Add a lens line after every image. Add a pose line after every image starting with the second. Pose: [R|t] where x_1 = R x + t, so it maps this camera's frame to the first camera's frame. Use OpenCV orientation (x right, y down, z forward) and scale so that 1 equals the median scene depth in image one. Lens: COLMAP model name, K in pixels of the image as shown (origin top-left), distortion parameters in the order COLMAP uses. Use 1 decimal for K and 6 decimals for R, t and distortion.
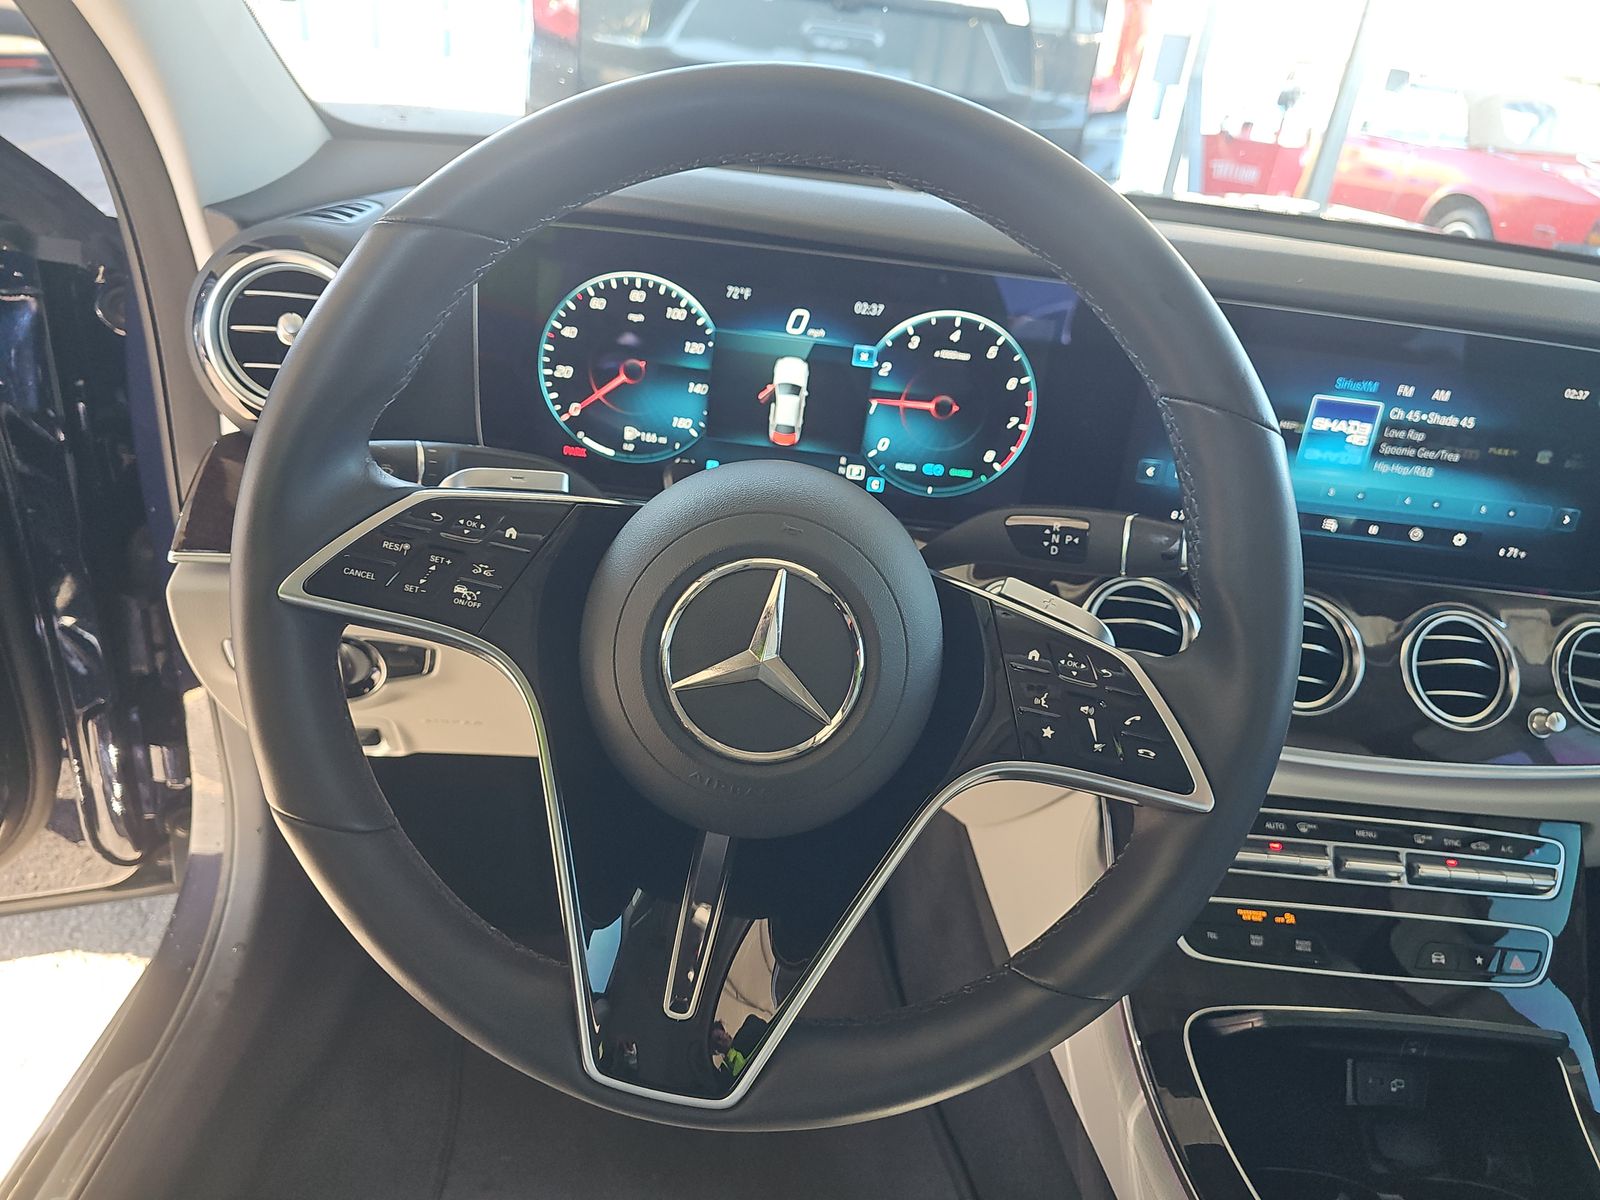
lens RADIAL K [[1059.7, 0, 824.0], [0, 1059.7, 609.8], [0, 0, 1]] dist [0.010089, -0.016618]
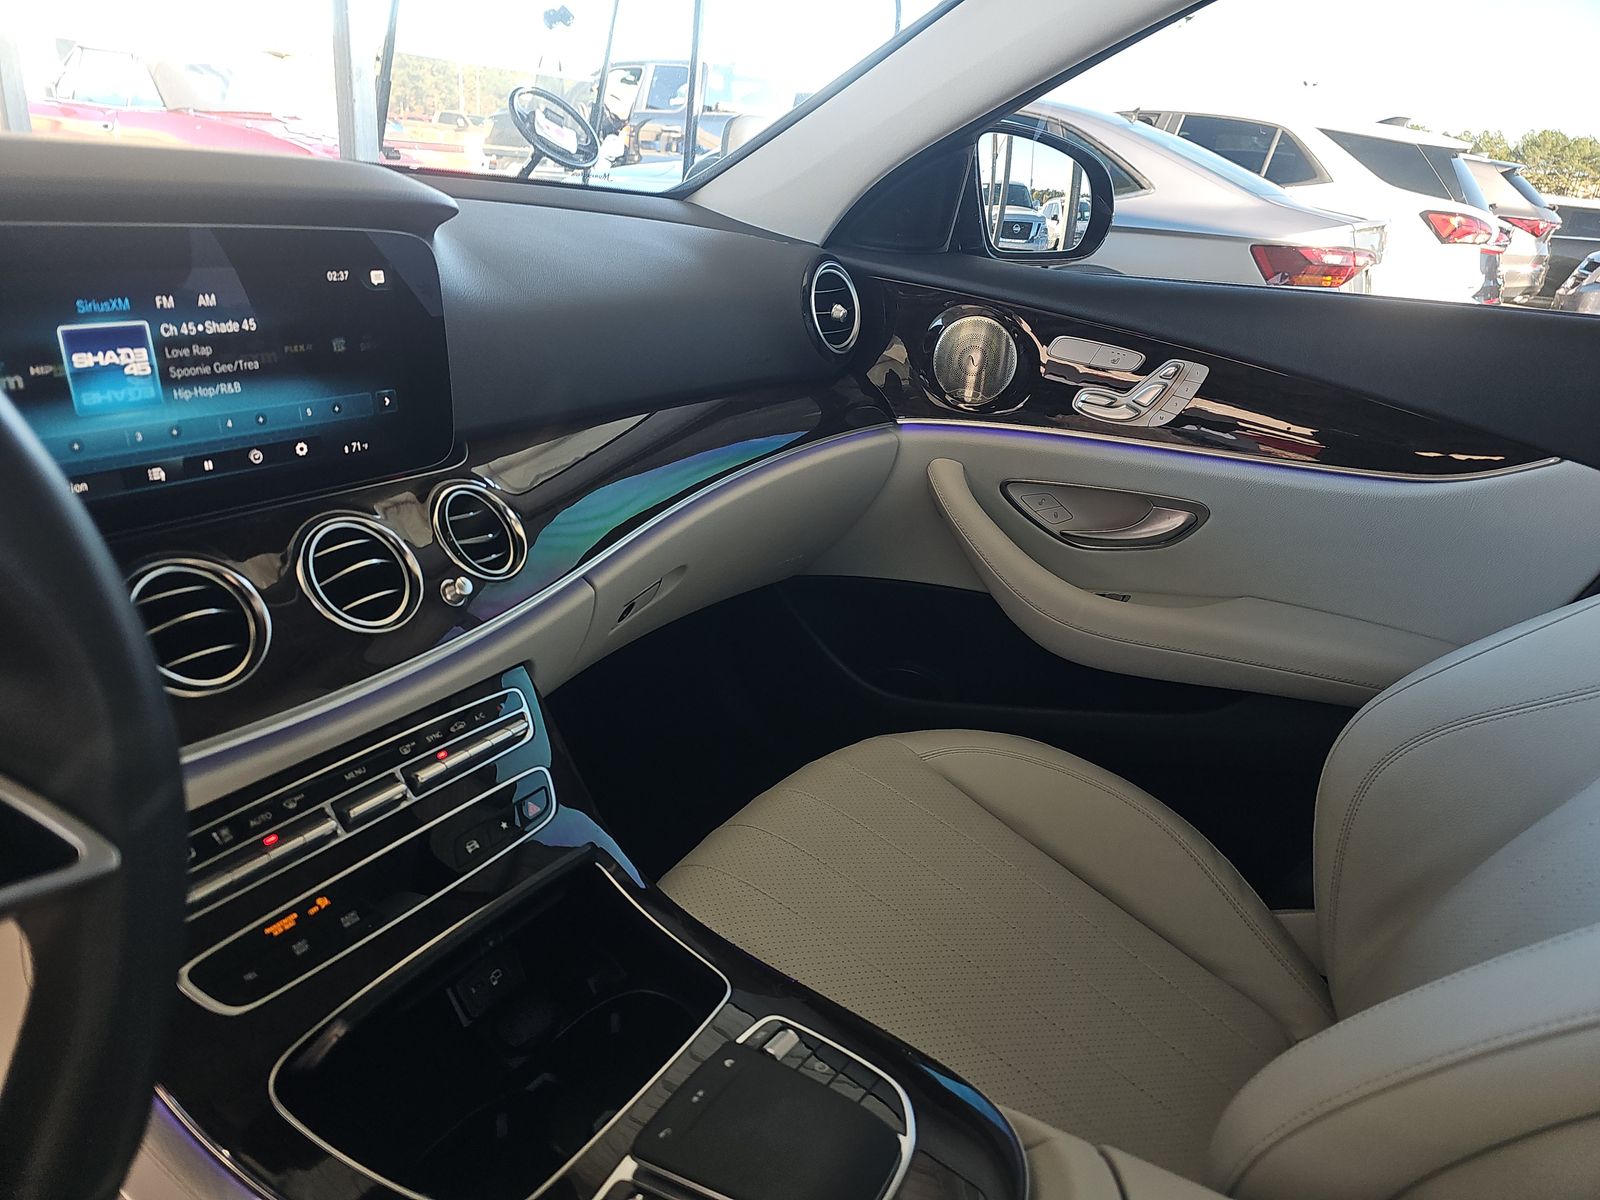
lens RADIAL K [[1059.7, 0, 797.0], [0, 1059.7, 584.5], [0, 0, 1]] dist [0.010089, -0.016618]
pose [[0.536637, -0.372313, 0.757234, 0.081945], [0.366352, 0.911206, 0.188391, 0.029071], [-0.760136, 0.176317, 0.625384, 0.104650]]
